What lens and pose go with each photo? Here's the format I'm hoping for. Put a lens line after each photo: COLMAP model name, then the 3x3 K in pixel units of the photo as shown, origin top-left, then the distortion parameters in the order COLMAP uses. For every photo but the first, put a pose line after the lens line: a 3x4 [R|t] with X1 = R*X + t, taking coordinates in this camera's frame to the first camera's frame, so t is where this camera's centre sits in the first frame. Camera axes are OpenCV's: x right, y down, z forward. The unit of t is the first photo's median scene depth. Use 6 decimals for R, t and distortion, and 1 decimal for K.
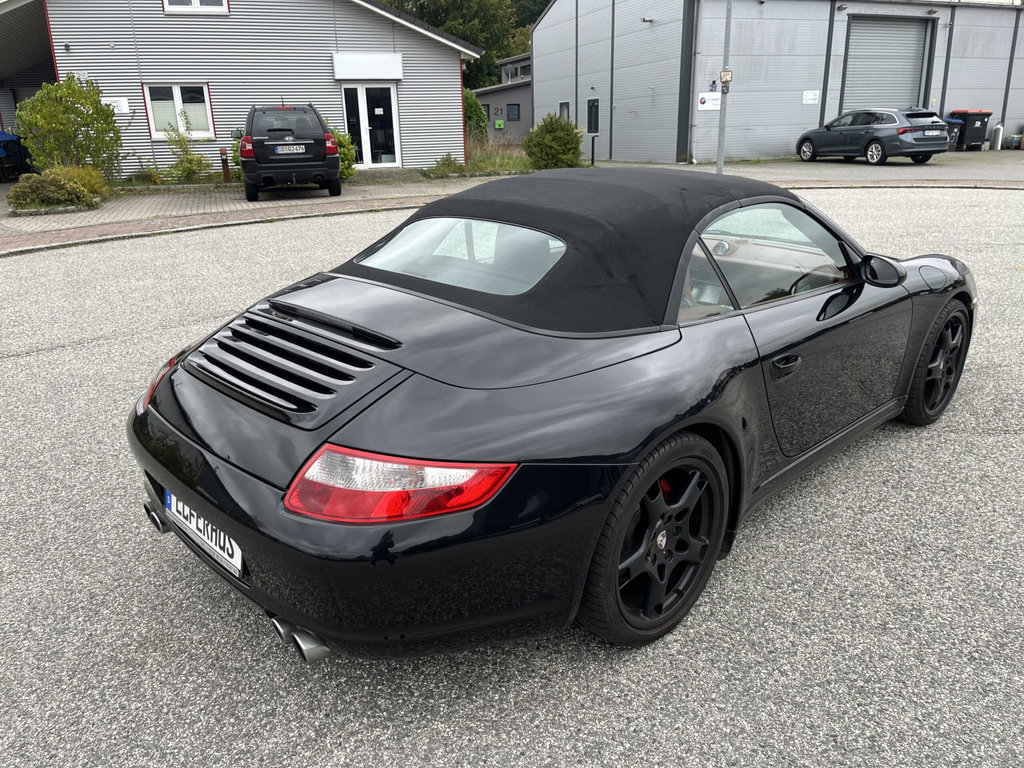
lens RADIAL K [[793.1, 0, 511.4], [0, 793.1, 362.0], [0, 0, 1]] dist [0.096477, -0.157387]
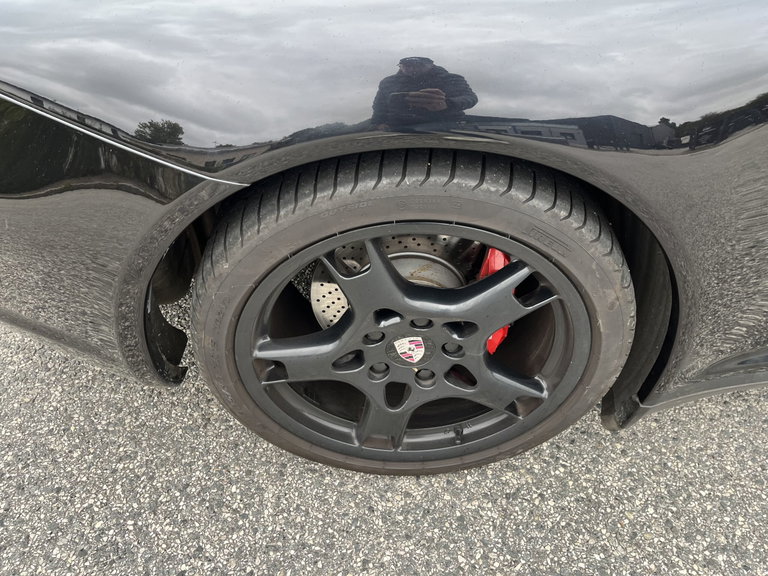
lens RADIAL K [[594.8, 0, 383.5], [0, 594.8, 271.5], [0, 0, 1]] dist [0.096477, -0.157387]
pose [[0.714558, 0.457736, -0.529041, 0.357846], [-0.197773, 0.857557, 0.474849, -0.002119], [0.671039, -0.234677, 0.703302, 0.724006]]
